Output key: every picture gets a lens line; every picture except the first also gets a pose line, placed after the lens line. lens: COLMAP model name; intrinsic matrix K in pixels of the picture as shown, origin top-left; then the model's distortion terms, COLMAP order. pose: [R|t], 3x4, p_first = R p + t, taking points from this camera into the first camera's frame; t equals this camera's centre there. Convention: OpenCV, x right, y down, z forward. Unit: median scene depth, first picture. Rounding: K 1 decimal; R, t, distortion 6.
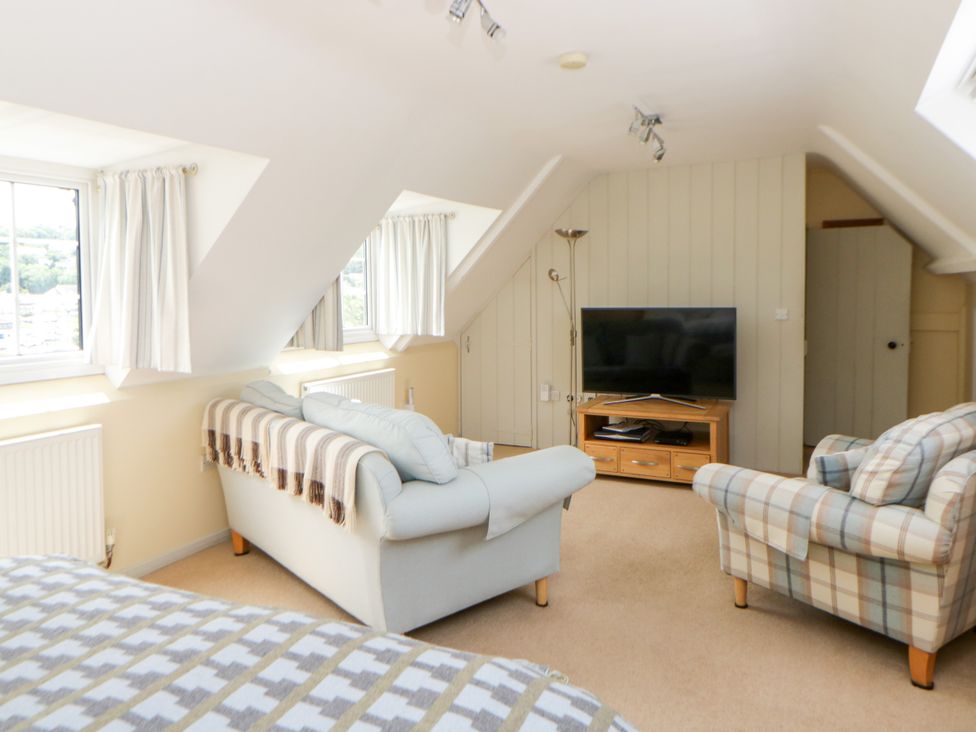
lens RADIAL K [[670.9, 0, 518.1], [0, 670.9, 317.5], [0, 0, 1]] dist [0.001821, 0.001601]
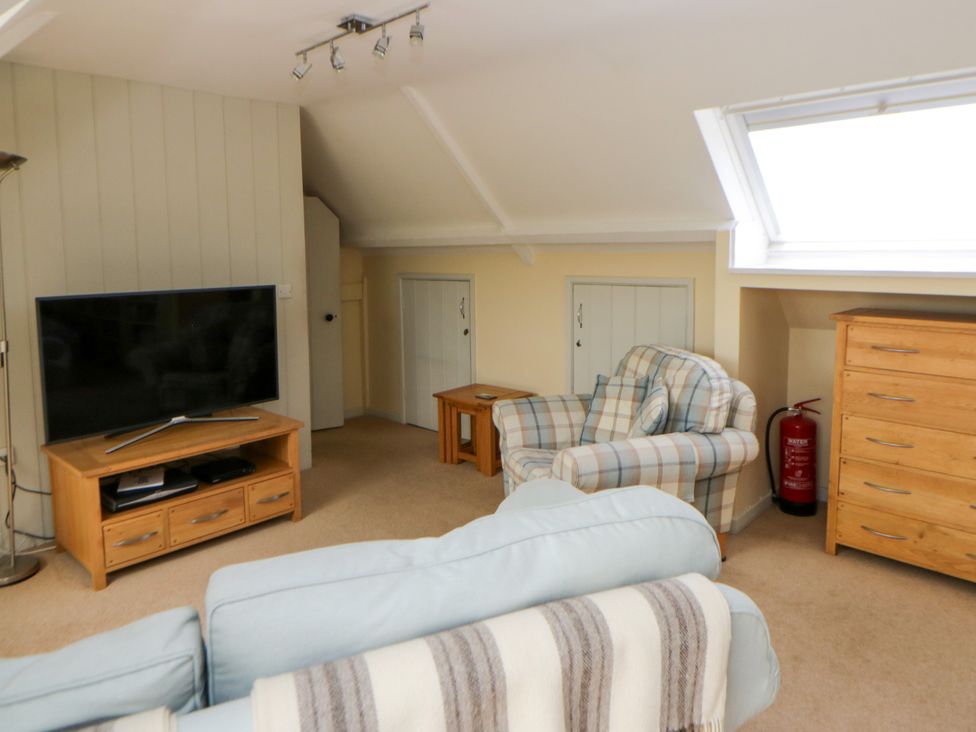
lens RADIAL K [[670.9, 0, 518.1], [0, 670.9, 317.5], [0, 0, 1]] dist [0.001821, 0.001601]
pose [[0.275813, -0.086233, 0.957335, -0.346354], [0.050454, 0.995894, 0.075170, -0.020983], [-0.959886, 0.027569, 0.279031, 0.473555]]
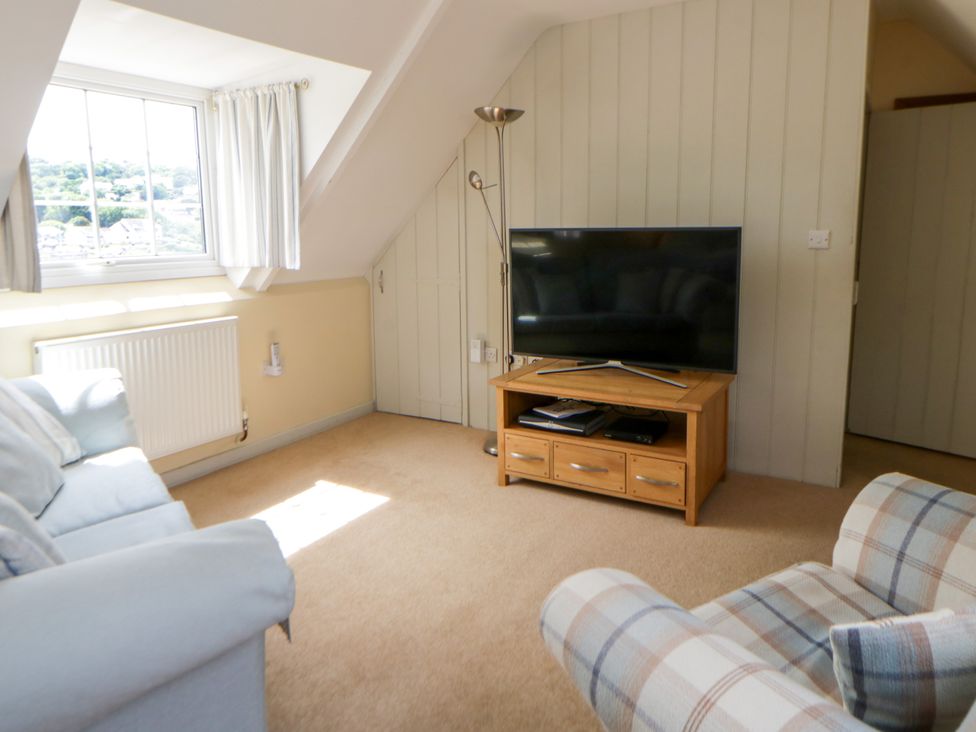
lens RADIAL K [[670.9, 0, 518.1], [0, 670.9, 317.5], [0, 0, 1]] dist [0.001821, 0.001601]
pose [[0.996983, 0.014042, -0.076341, 0.160134], [-0.006707, 0.995407, 0.095501, 0.009857], [0.077331, -0.094701, 0.992498, 0.346068]]
